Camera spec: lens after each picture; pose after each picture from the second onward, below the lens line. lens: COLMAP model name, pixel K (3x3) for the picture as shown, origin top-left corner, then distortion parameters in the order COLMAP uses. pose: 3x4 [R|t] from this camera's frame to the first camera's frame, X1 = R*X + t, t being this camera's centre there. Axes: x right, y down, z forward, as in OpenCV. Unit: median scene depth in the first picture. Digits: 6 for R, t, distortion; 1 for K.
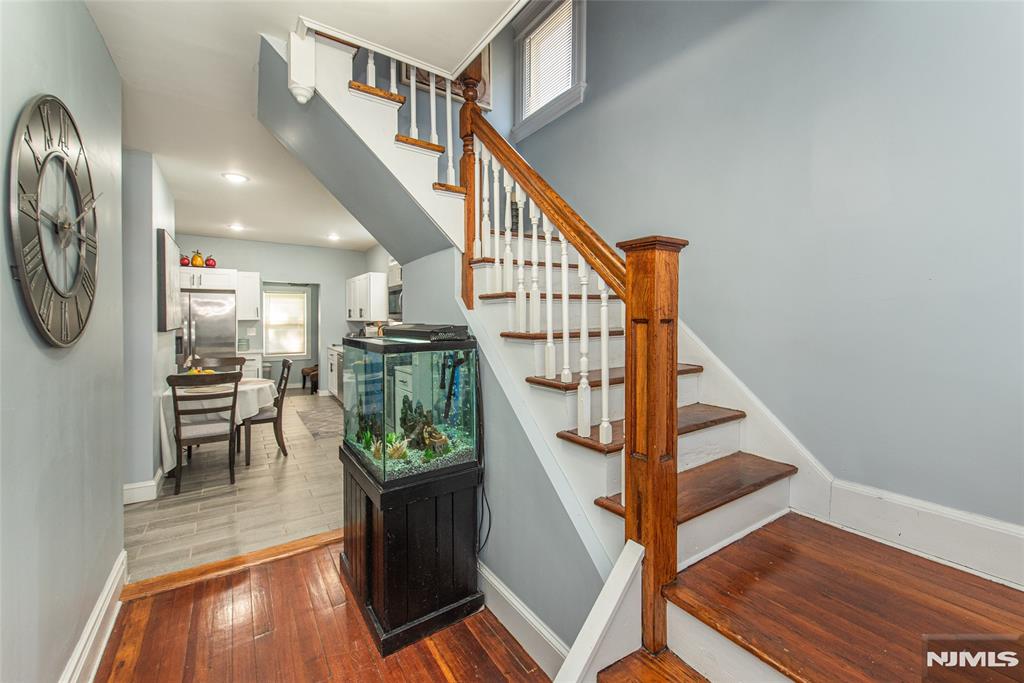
lens RADIAL K [[410.5, 0, 509.3], [0, 410.5, 326.2], [0, 0, 1]] dist [-0.000101, -0.001192]
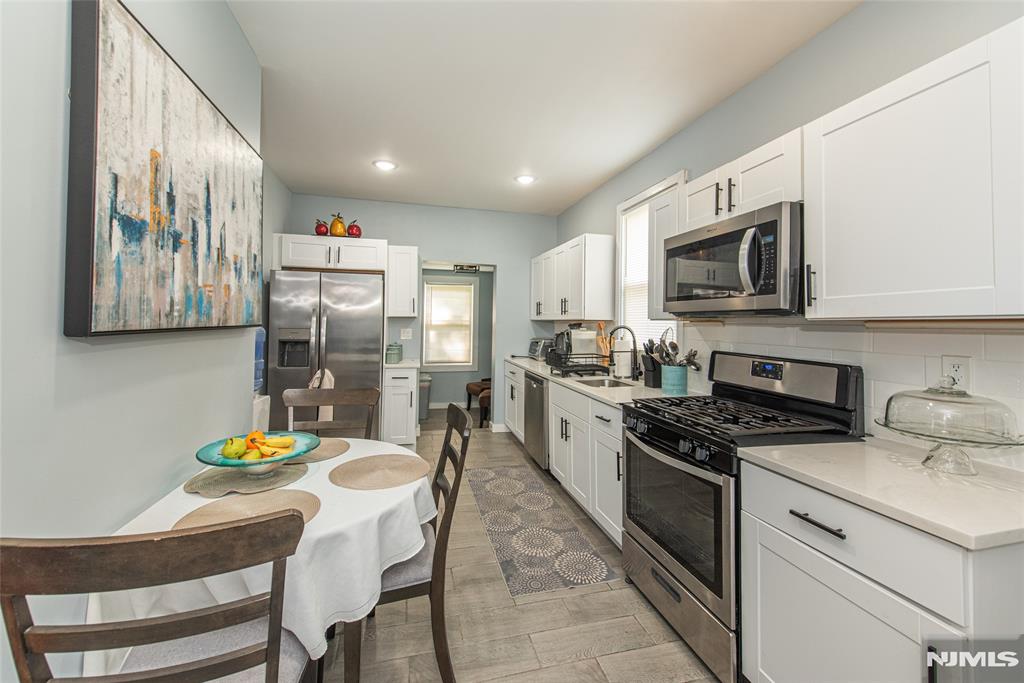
lens RADIAL K [[410.5, 0, 512.5], [0, 410.5, 318.1], [0, 0, 1]] dist [-0.000101, -0.001192]
pose [[0.942933, 0.009115, -0.332857, -0.237562], [-0.018597, 0.999507, -0.025312, 0.001493], [0.332462, 0.030058, 0.942637, 0.421467]]
